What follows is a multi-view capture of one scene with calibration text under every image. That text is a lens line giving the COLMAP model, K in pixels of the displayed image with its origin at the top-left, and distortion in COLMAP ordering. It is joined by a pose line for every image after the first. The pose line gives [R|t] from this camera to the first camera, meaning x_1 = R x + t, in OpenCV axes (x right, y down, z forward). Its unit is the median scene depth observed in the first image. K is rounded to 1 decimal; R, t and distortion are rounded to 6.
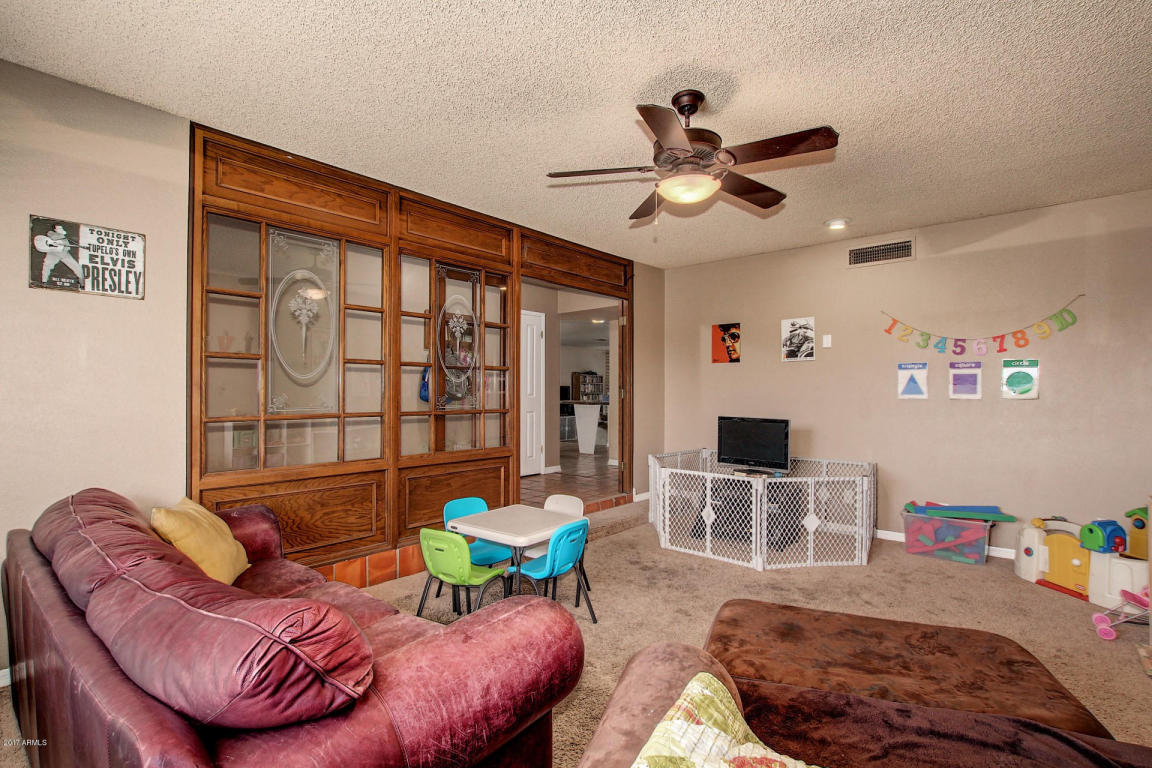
lens RADIAL K [[548.1, 0, 577.9], [0, 548.1, 387.7], [0, 0, 1]] dist [-0.015014, 0.000960]
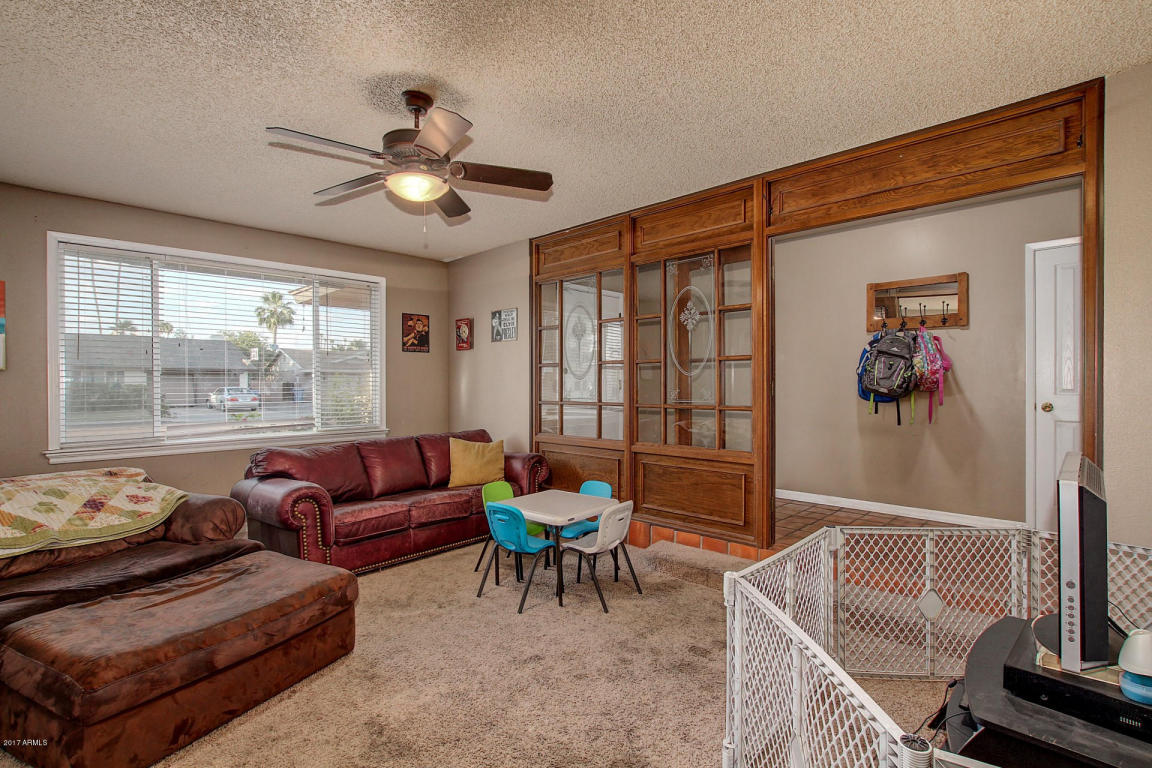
lens RADIAL K [[548.1, 0, 577.9], [0, 548.1, 387.7], [0, 0, 1]] dist [-0.015014, 0.000960]
pose [[-0.071505, -0.001333, -0.997439, 0.982143], [0.004079, 0.999990, -0.001628, 0.014531], [0.997432, -0.004185, -0.071499, 1.117986]]
